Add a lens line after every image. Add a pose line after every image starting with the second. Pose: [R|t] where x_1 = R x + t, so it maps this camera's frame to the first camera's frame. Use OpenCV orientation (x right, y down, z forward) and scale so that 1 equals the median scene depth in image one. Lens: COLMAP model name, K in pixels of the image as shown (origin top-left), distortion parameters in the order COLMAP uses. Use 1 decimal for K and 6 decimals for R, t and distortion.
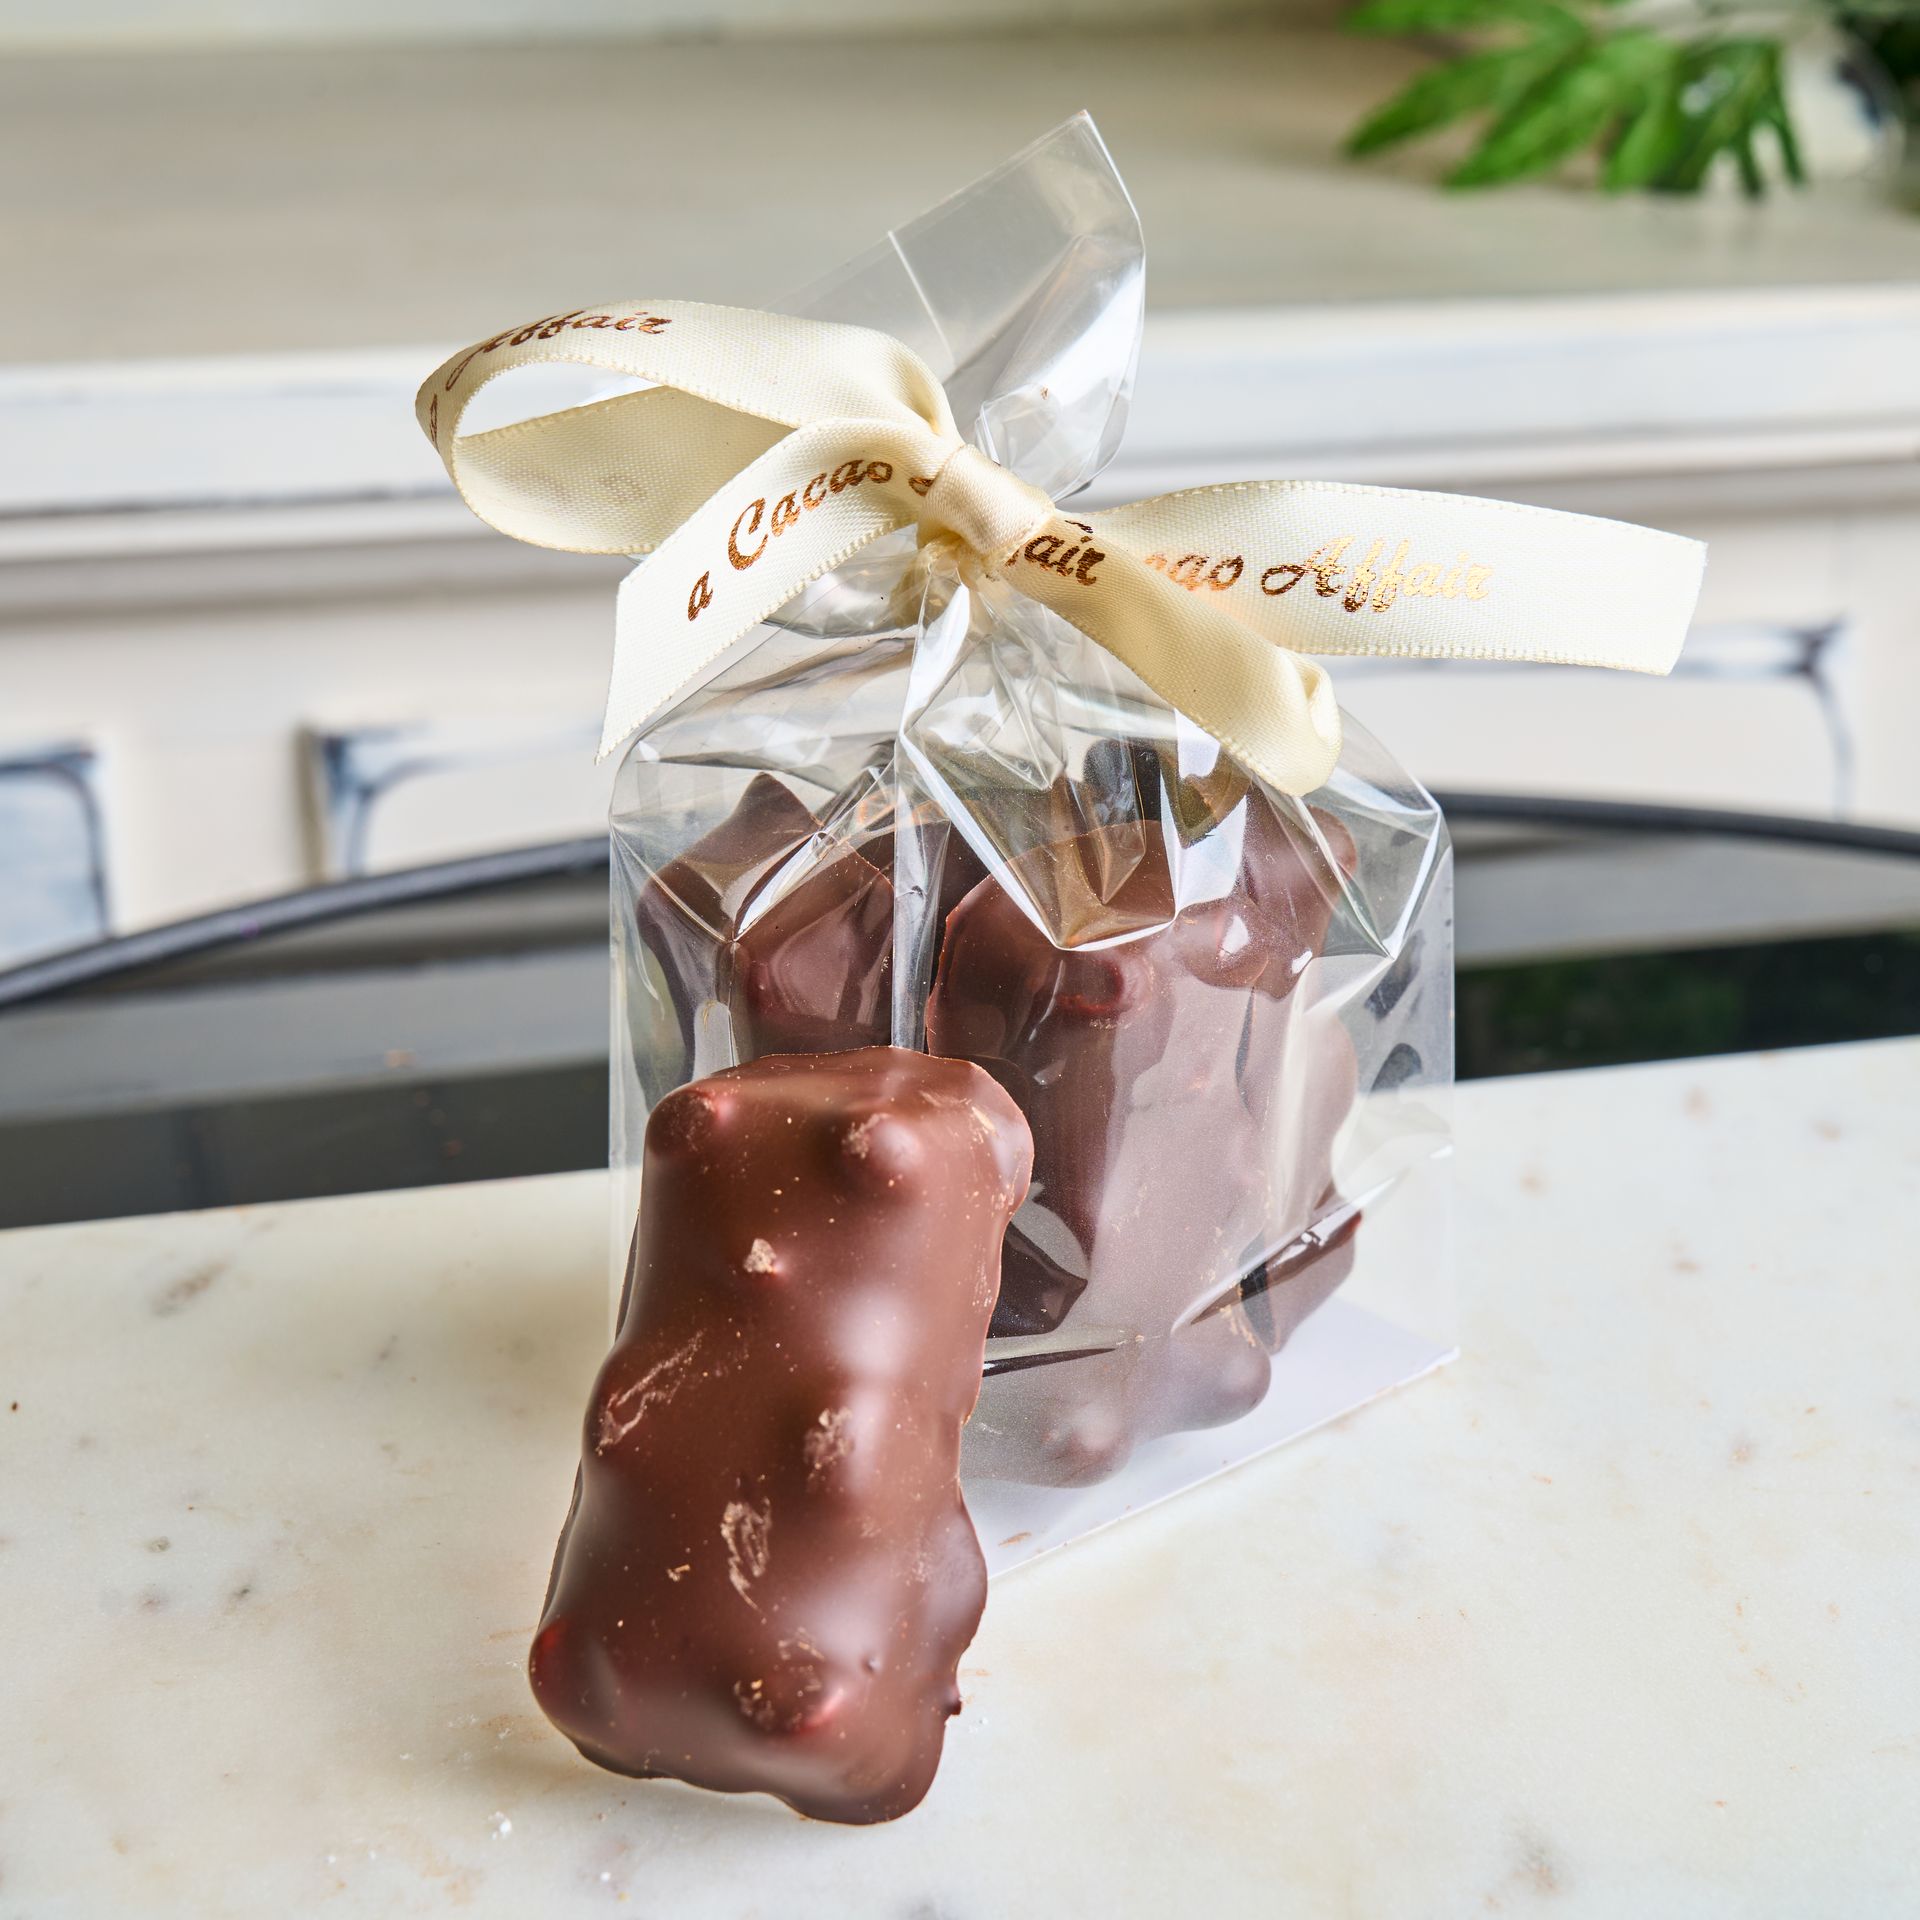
lens RADIAL K [[3367.5, 0, 998.8], [0, 3367.5, 964.1], [0, 0, 1]] dist [-0.032956, -0.003242]
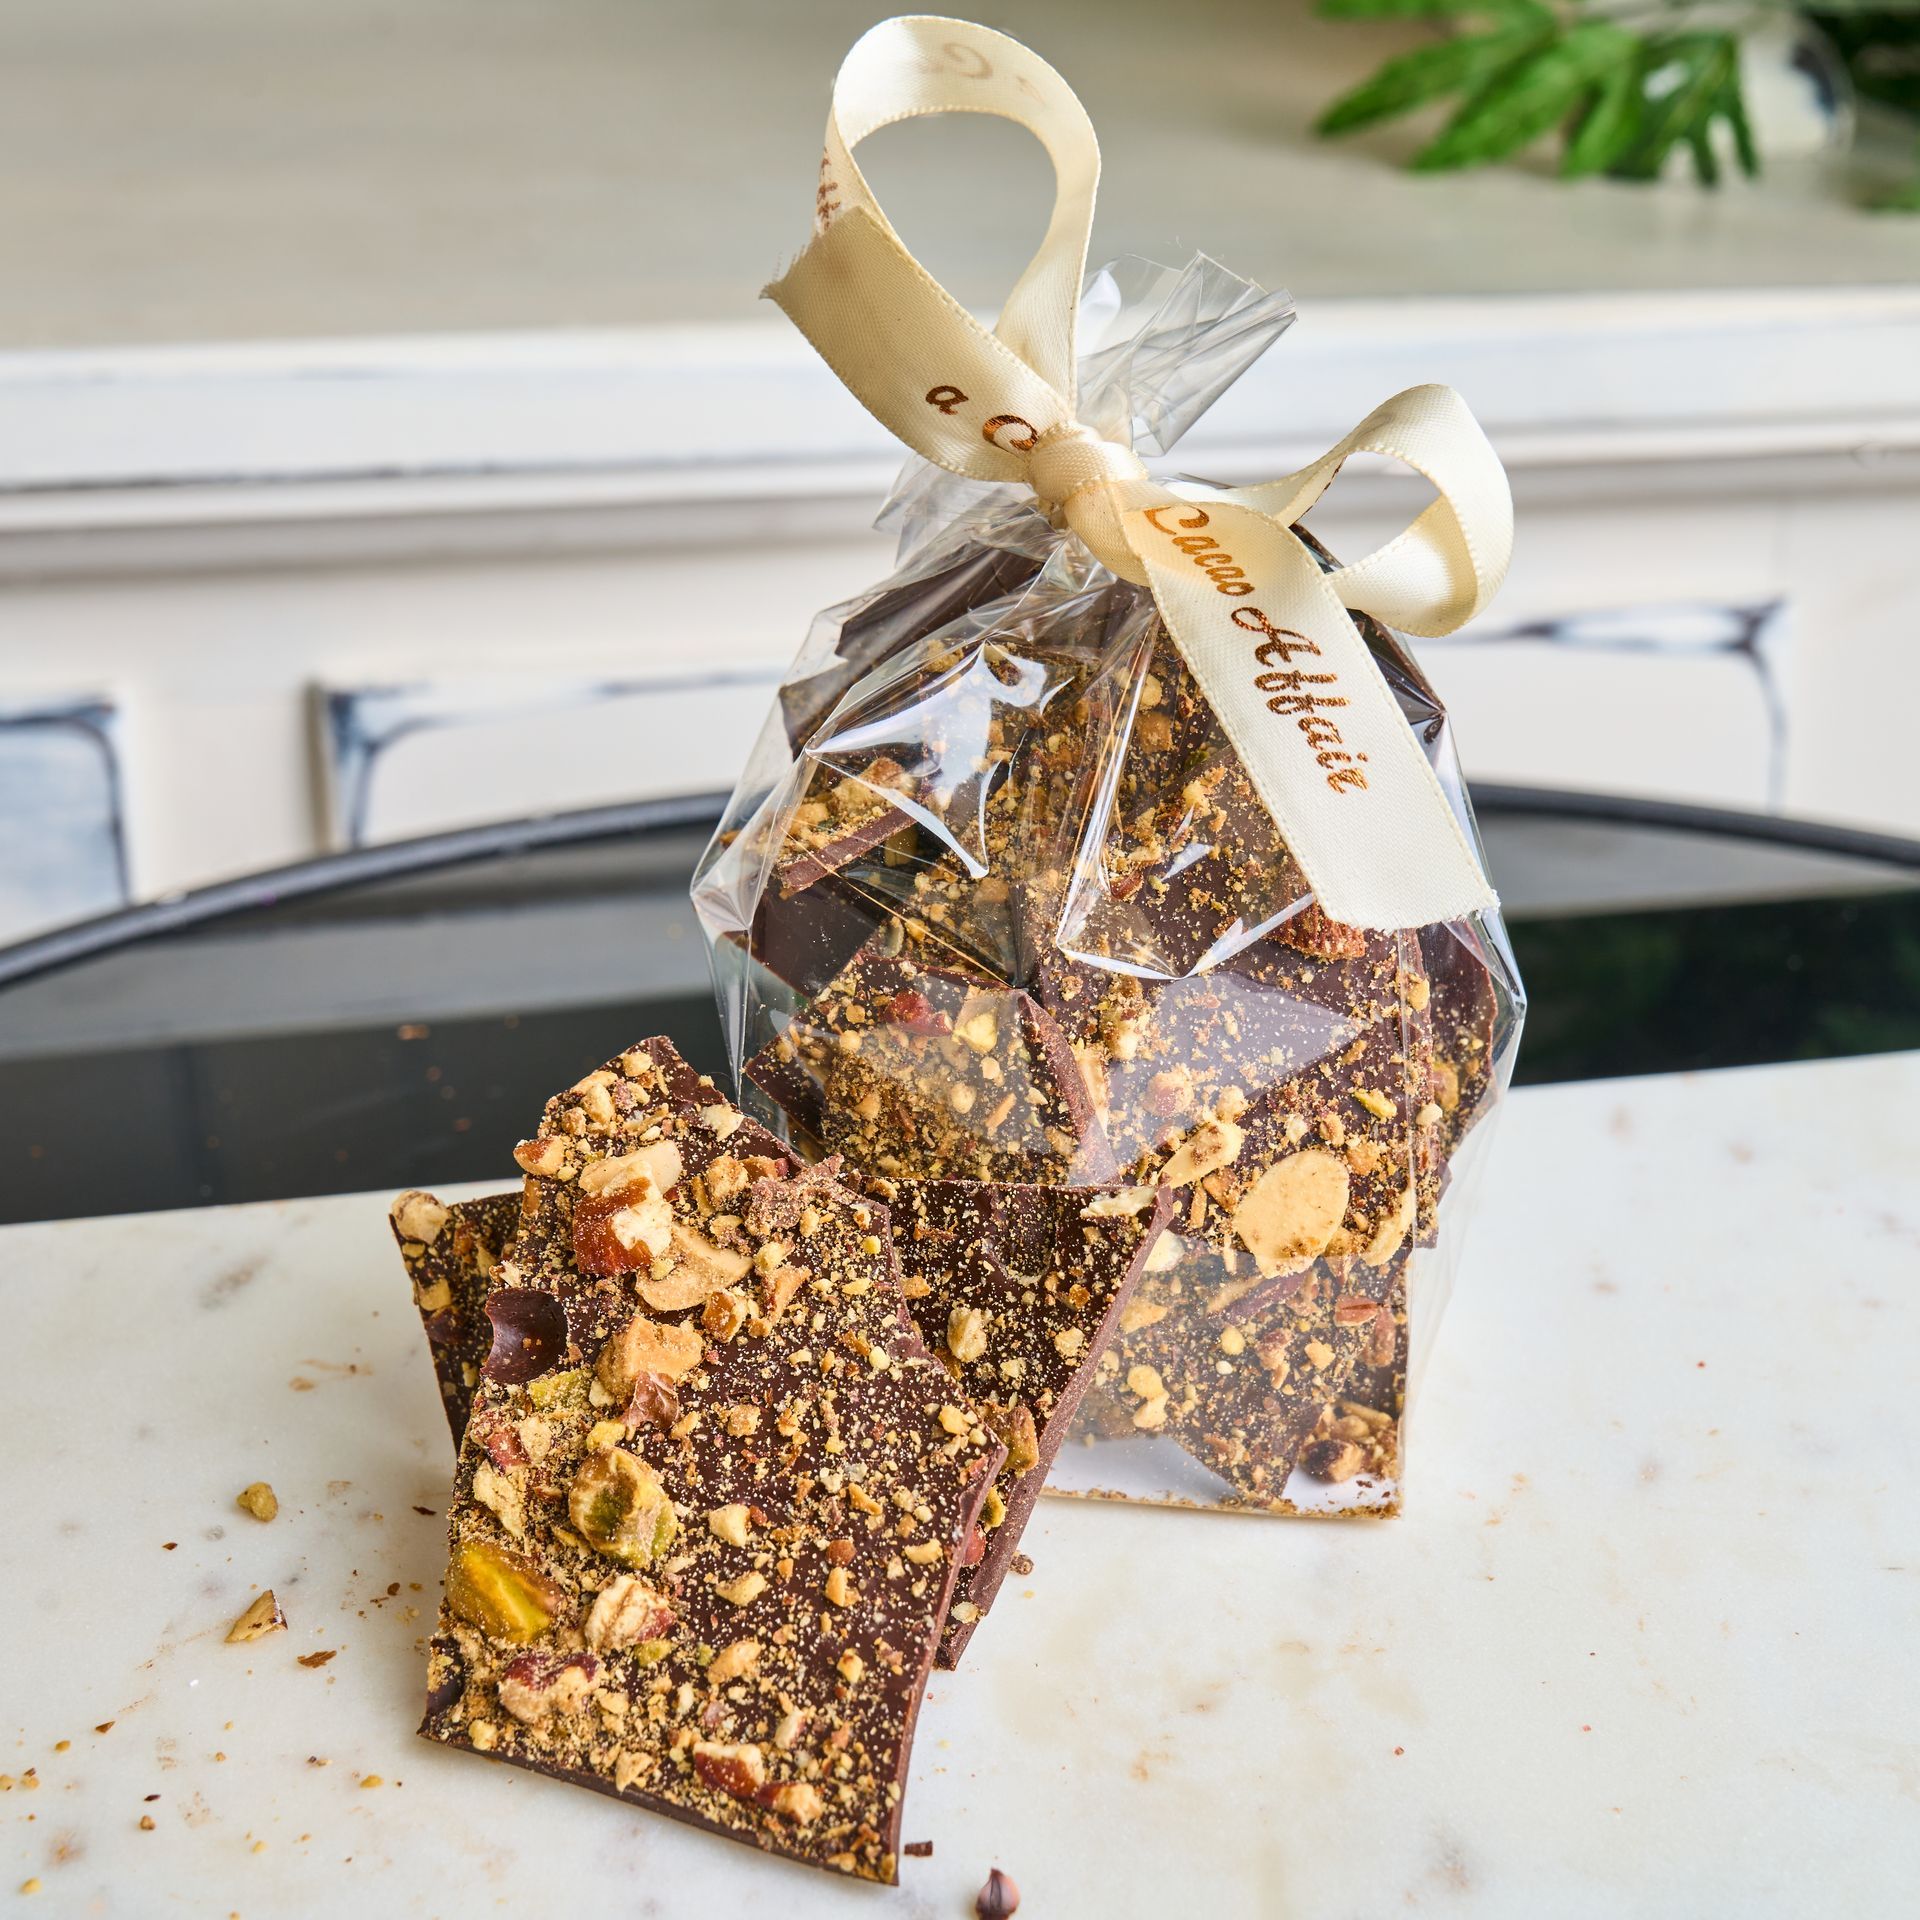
lens RADIAL K [[3314.1, 0, 935.8], [0, 3314.1, 962.3], [0, 0, 1]] dist [-0.020479, -0.095625]
pose [[0.999804, 0.019203, -0.004781, -0.011514], [-0.018994, 0.998997, 0.040546, -0.067237], [0.005555, -0.040448, 0.999166, -0.084761]]
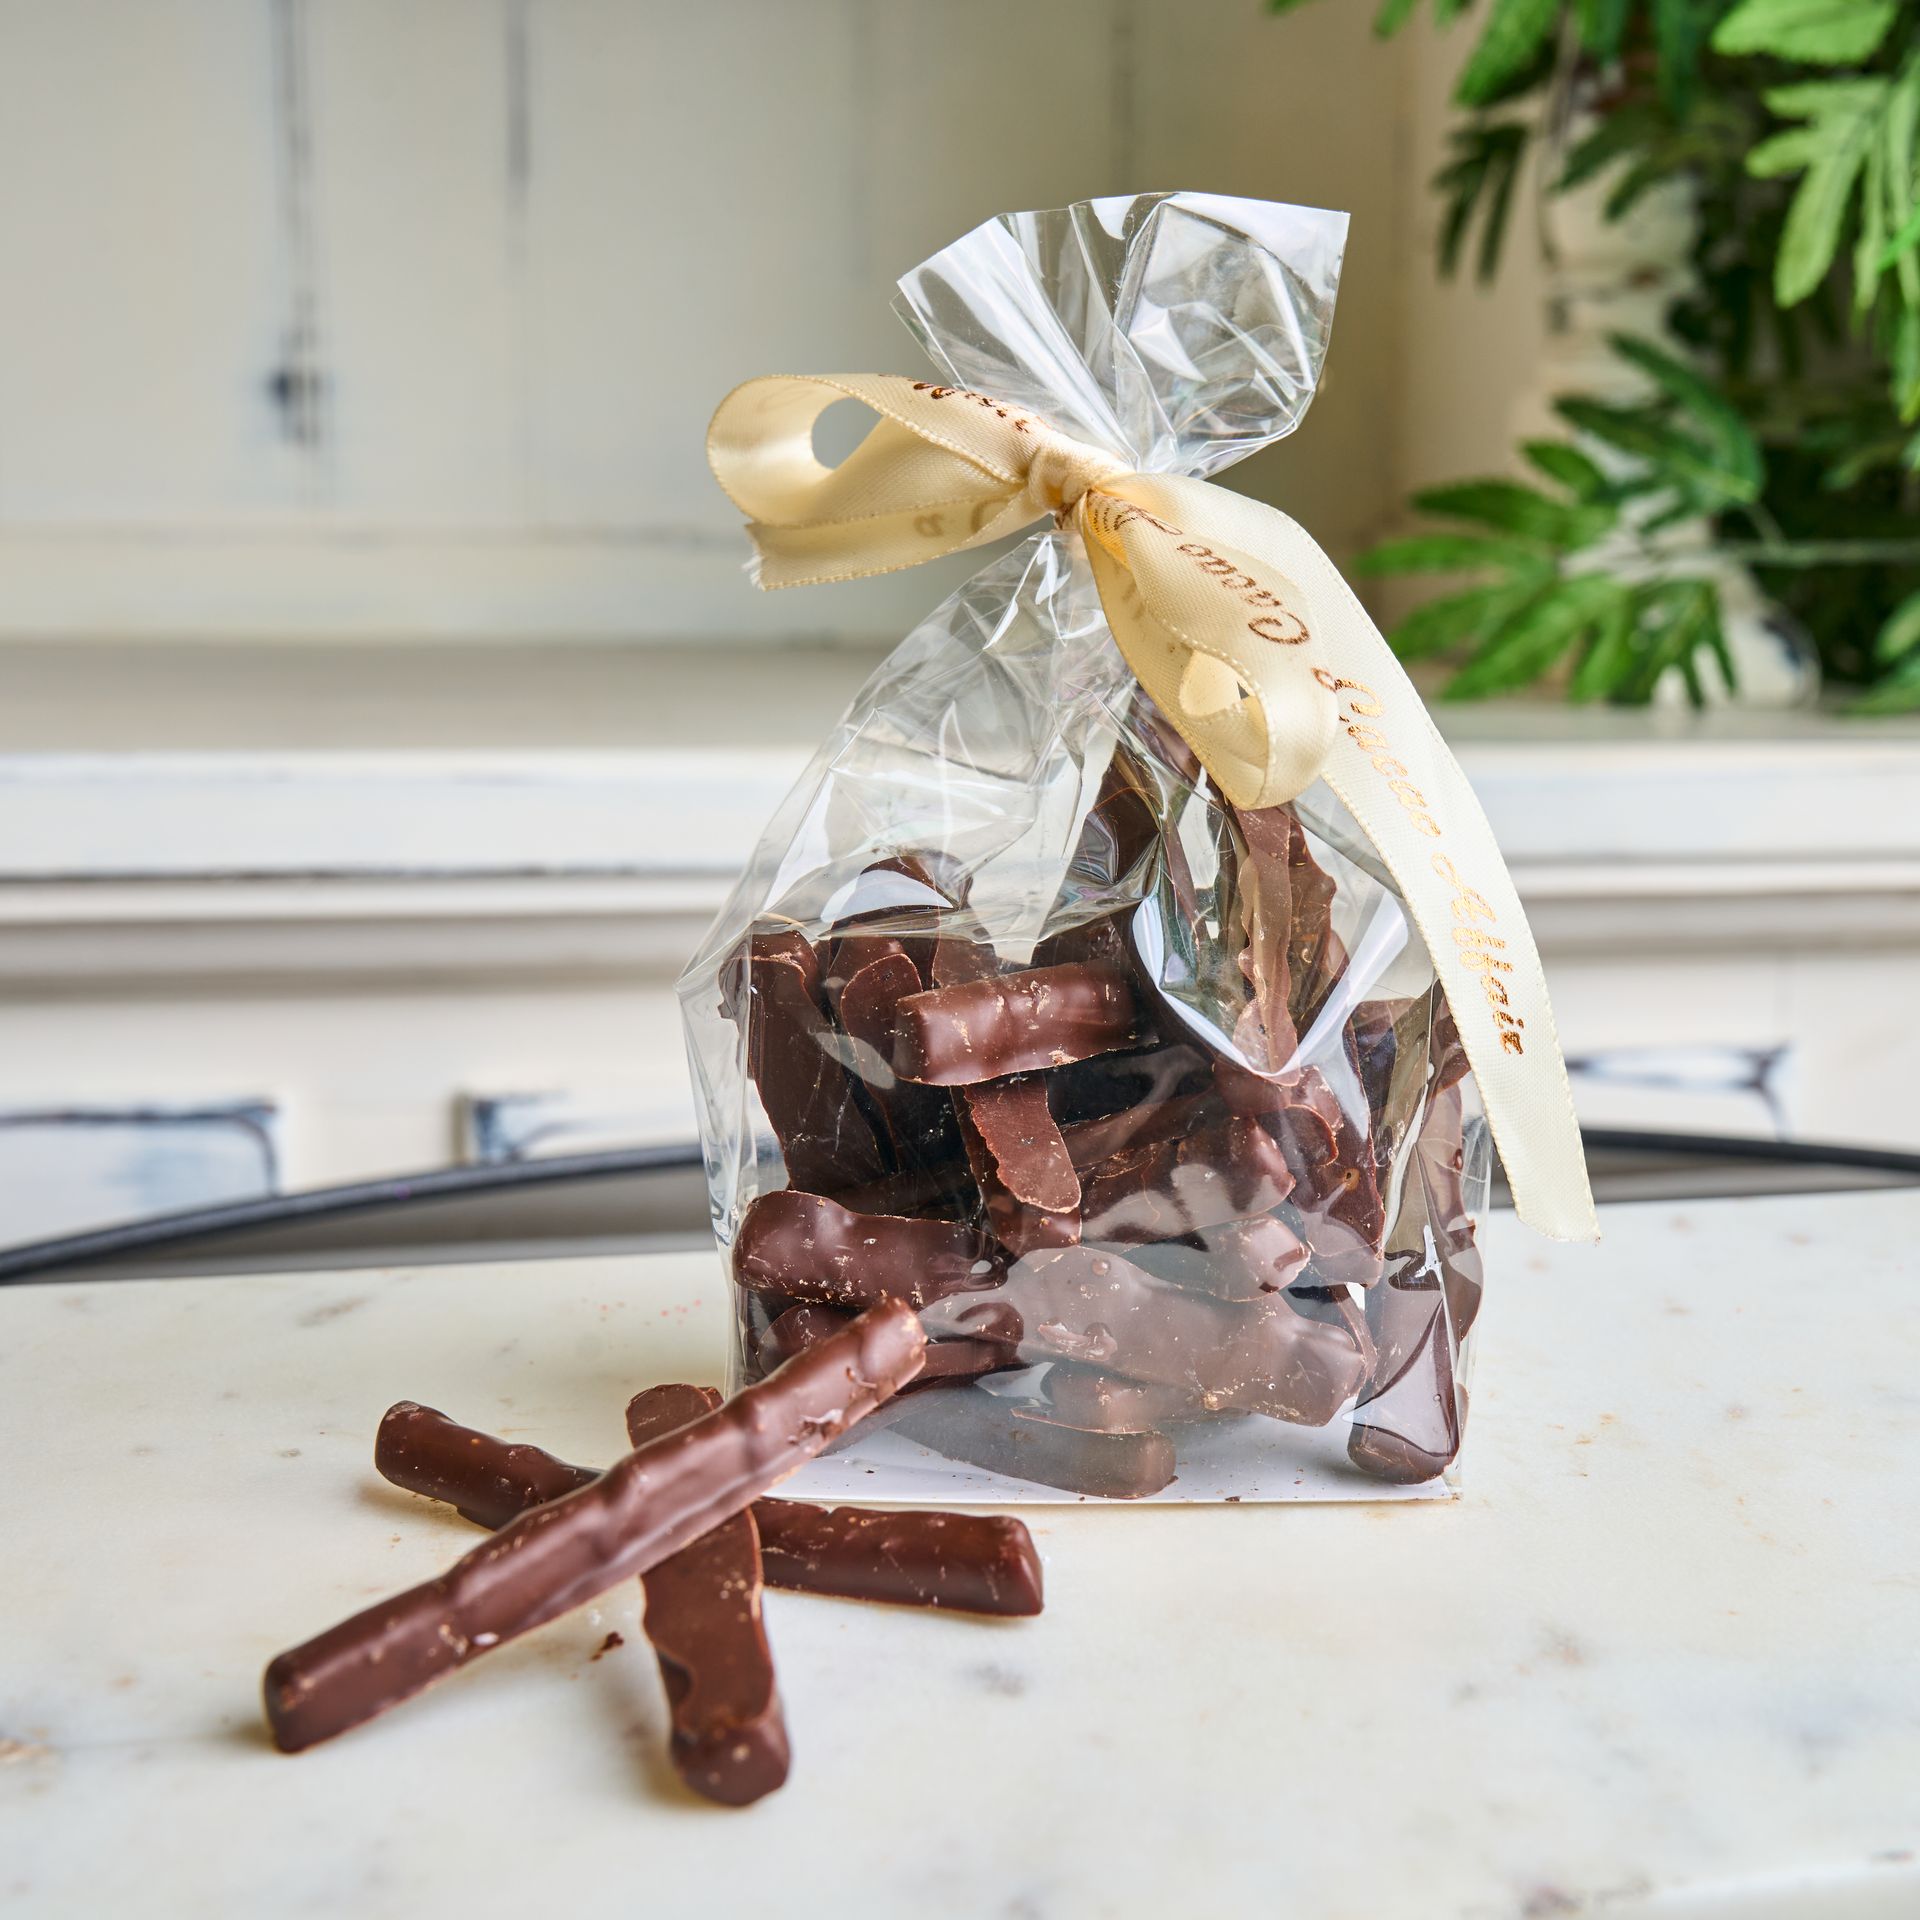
lens RADIAL K [[2887.8, 0, 1073.3], [0, 2887.8, 955.7], [0, 0, 1]] dist [-0.003246, -0.094382]
pose [[0.999934, 0.010594, 0.004404, -0.001848], [-0.009354, 0.975048, -0.221796, 0.232323], [-0.006644, 0.221740, 0.975083, 0.051390]]
